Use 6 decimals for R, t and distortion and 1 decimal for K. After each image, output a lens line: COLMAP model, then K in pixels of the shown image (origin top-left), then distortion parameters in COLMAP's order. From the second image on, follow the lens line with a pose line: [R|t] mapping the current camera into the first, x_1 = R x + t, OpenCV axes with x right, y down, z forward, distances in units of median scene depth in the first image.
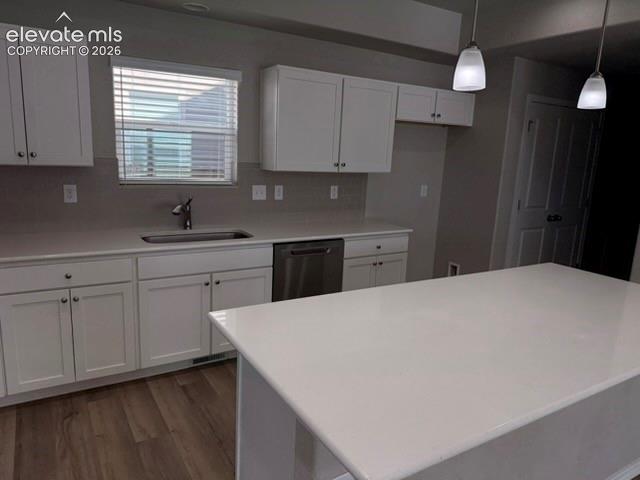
lens RADIAL K [[454.7, 0, 317.9], [0, 454.7, 240.2], [0, 0, 1]] dist [0.114572, -0.150823]
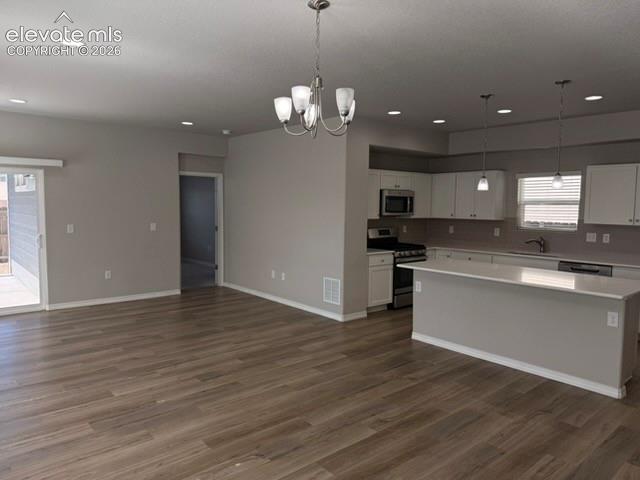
lens RADIAL K [[454.7, 0, 317.9], [0, 454.7, 240.2], [0, 0, 1]] dist [0.114572, -0.150823]
pose [[0.156723, 0.032357, -0.987112, 1.454888], [-0.202208, 0.979343, -0.000002, 0.112172], [0.966721, 0.199602, 0.160028, -0.238551]]
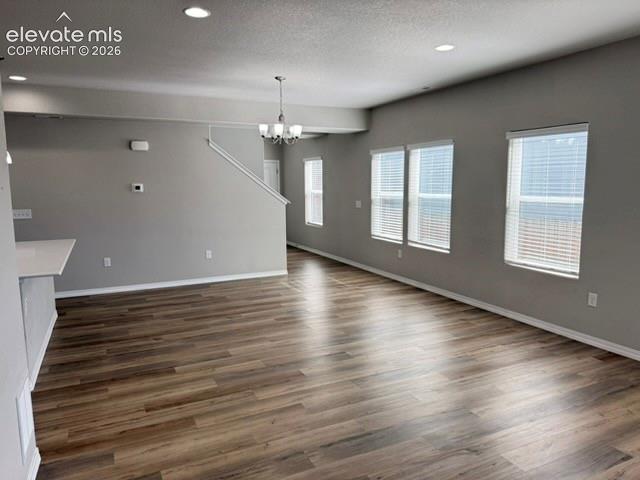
lens RADIAL K [[445.0, 0, 314.7], [0, 445.0, 237.4], [0, 0, 1]] dist [0.111607, -0.101185]
pose [[0.108408, -0.174371, 0.978694, -0.844610], [0.210859, 0.966129, 0.148776, 0.035931], [-0.971487, 0.190238, 0.141504, -0.412990]]
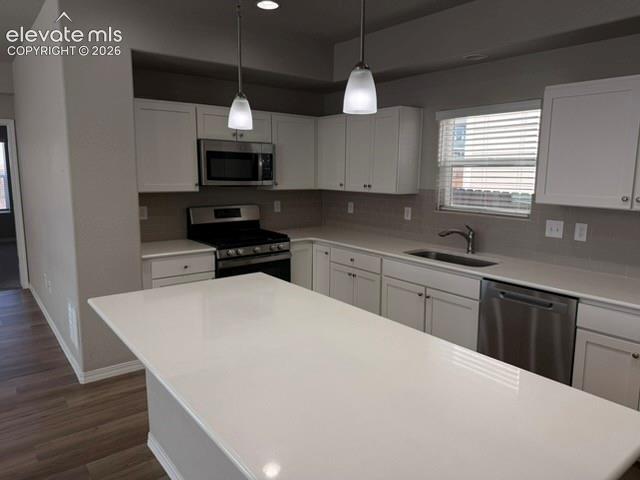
lens RADIAL K [[454.7, 0, 317.9], [0, 454.7, 240.2], [0, 0, 1]] dist [0.114572, -0.150823]
pose [[0.102040, 0.107875, -0.988914, 0.730705], [-0.203731, 0.975298, 0.085368, -0.071903], [0.973695, 0.192762, 0.121497, 0.490447]]
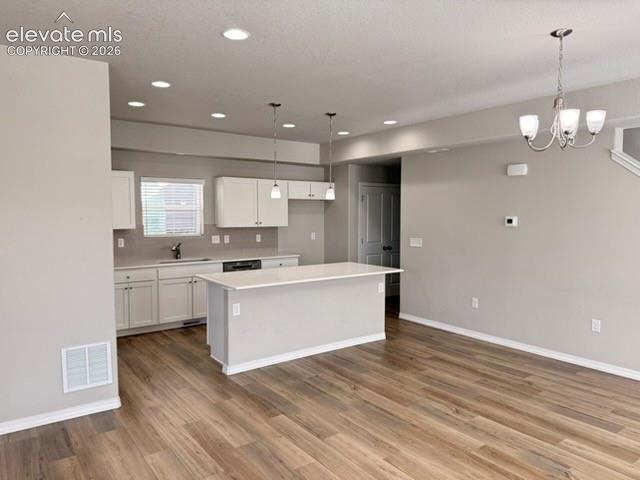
lens RADIAL K [[451.9, 0, 322.7], [0, 451.9, 240.1], [0, 0, 1]] dist [0.057169, -0.085834]
pose [[0.995133, -0.052530, 0.083375, 0.163258], [0.063576, 0.988680, -0.135907, 0.191147], [-0.075292, 0.140546, 0.987207, -0.932885]]
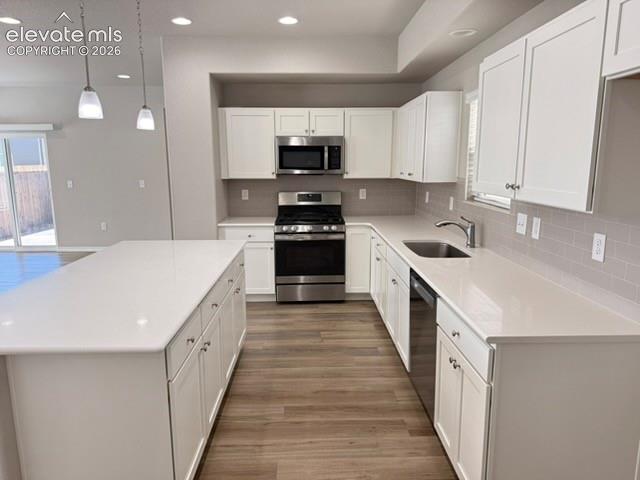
lens RADIAL K [[445.0, 0, 314.7], [0, 445.0, 237.4], [0, 0, 1]] dist [0.111607, -0.101185]
pose [[-0.507918, 0.100060, -0.855574, 0.704165], [-0.190990, 0.955428, 0.225121, -0.195088], [0.839965, 0.277749, -0.466169, 1.126272]]
